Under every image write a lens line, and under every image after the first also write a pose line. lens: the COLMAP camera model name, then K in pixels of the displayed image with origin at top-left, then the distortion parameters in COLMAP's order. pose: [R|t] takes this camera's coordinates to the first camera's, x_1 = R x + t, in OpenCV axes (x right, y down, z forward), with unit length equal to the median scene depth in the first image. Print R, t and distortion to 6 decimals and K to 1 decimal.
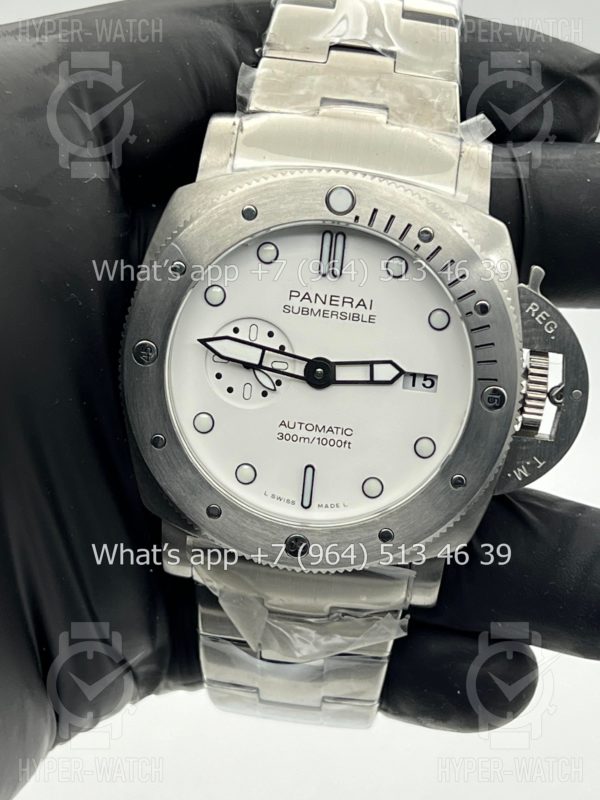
lens RADIAL K [[1882.7, 0, 278.2], [0, 1882.7, 397.4], [0, 0, 1]] dist [0.185883, 0.000000]
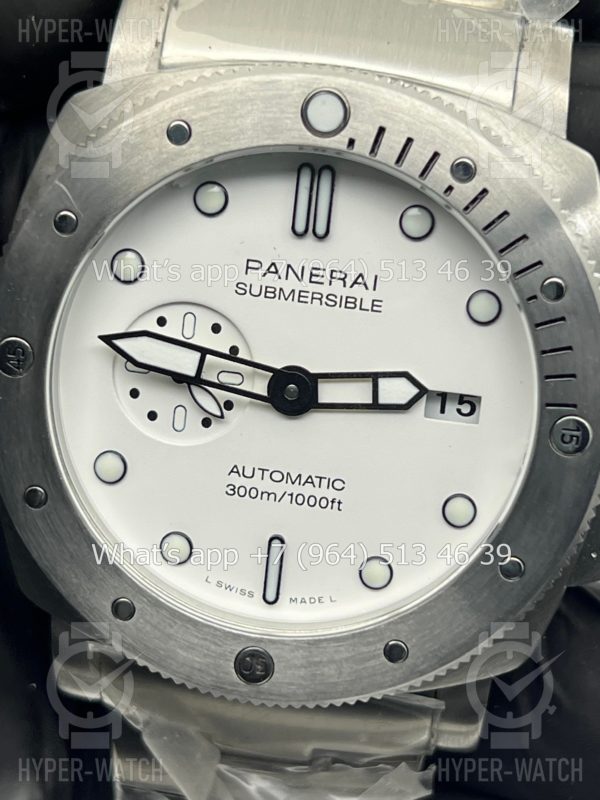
lens RADIAL K [[1882.7, 0, 290.6], [0, 1882.7, 405.4], [0, 0, 1]] dist [0.185883, 0.000000]
pose [[0.999504, 0.009708, -0.029952, 0.040114], [-0.009242, 0.999834, 0.015674, -0.017946], [0.030099, -0.015389, 0.999428, 0.370693]]
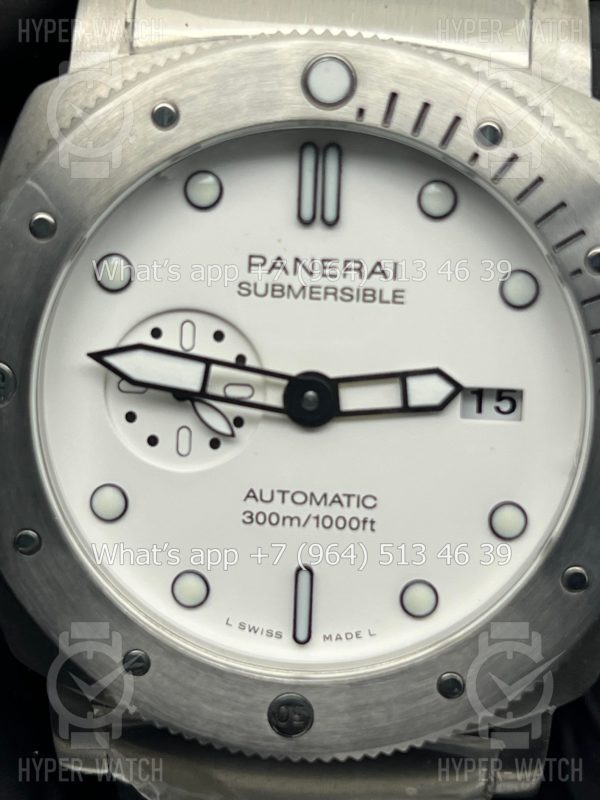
lens RADIAL K [[1882.7, 0, 285.7], [0, 1882.7, 395.1], [0, 0, 1]] dist [0.185883, 0.000000]
pose [[0.997592, -0.065395, 0.023083, 0.001779], [0.066080, 0.997355, -0.030261, 0.002066], [-0.021043, 0.031713, 0.999275, 0.442866]]
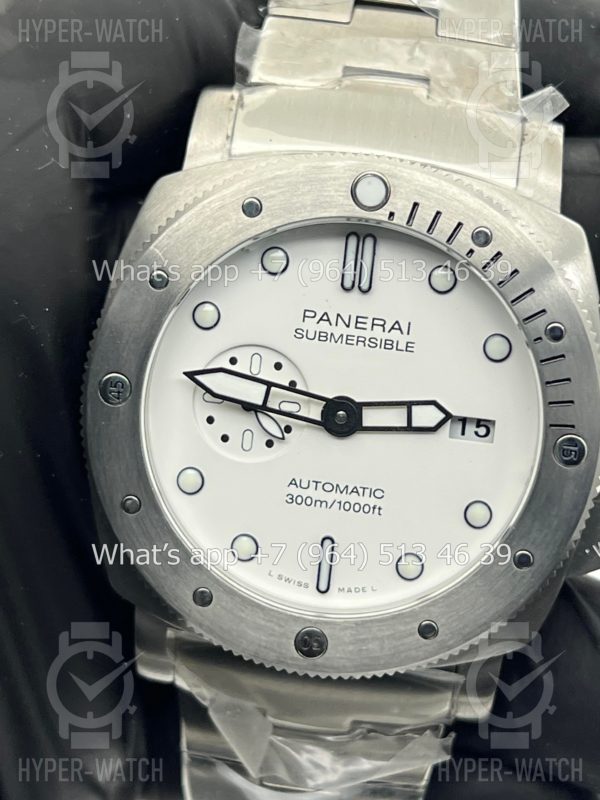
lens RADIAL K [[1882.7, 0, 274.7], [0, 1882.7, 386.8], [0, 0, 1]] dist [0.185883, 0.000000]
pose [[0.999969, 0.005354, 0.005831, -0.009867], [-0.005091, 0.999010, -0.044198, 0.009000], [-0.006062, 0.044167, 0.999006, 0.229551]]
